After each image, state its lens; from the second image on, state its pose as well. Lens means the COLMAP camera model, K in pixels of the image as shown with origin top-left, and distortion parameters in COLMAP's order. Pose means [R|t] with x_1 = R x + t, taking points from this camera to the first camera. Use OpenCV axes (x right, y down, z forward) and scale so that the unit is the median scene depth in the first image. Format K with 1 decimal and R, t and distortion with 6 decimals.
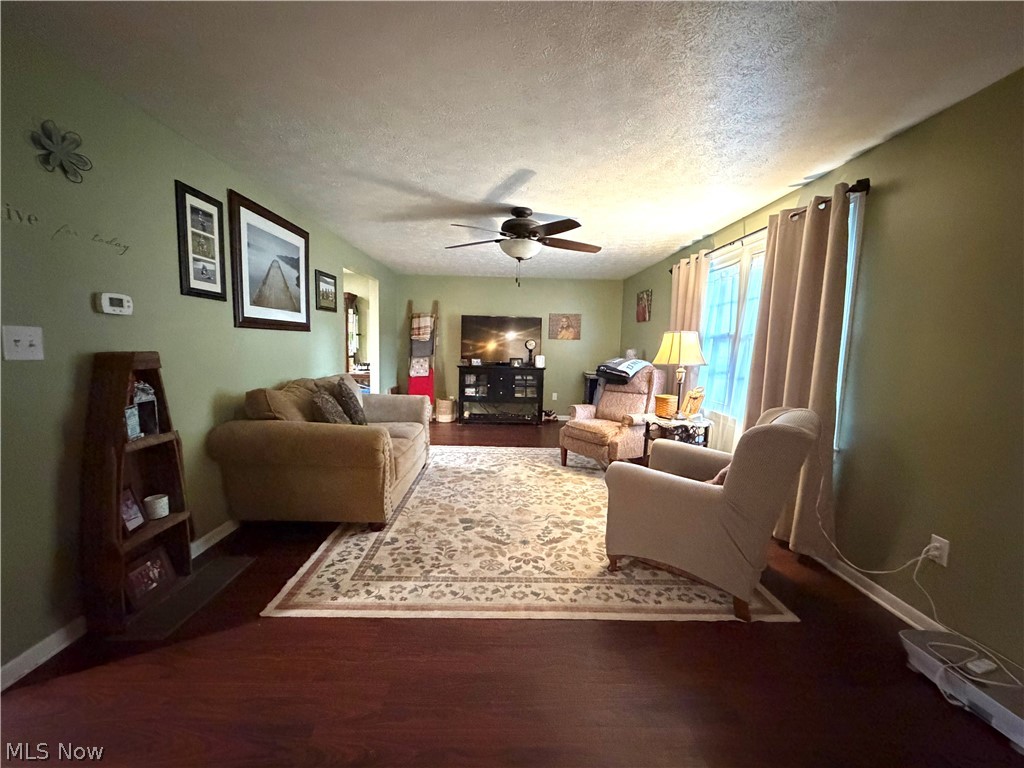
lens RADIAL K [[406.8, 0, 510.0], [0, 406.8, 386.0], [0, 0, 1]] dist [-0.000007, -0.000111]
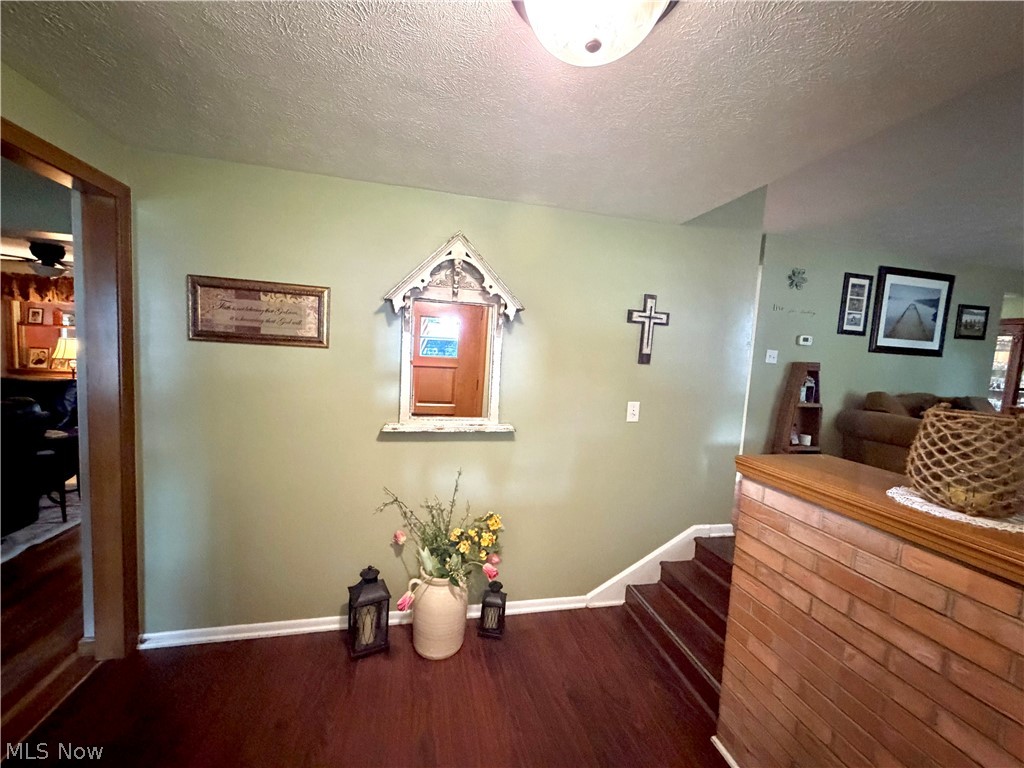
lens RADIAL K [[406.8, 0, 510.0], [0, 406.8, 386.0], [0, 0, 1]] dist [-0.000007, -0.000111]
pose [[0.213009, 0.071698, -0.974416, 0.560857], [-0.150315, 0.987836, 0.039826, 0.128401], [0.965418, 0.137986, 0.221196, -0.656458]]
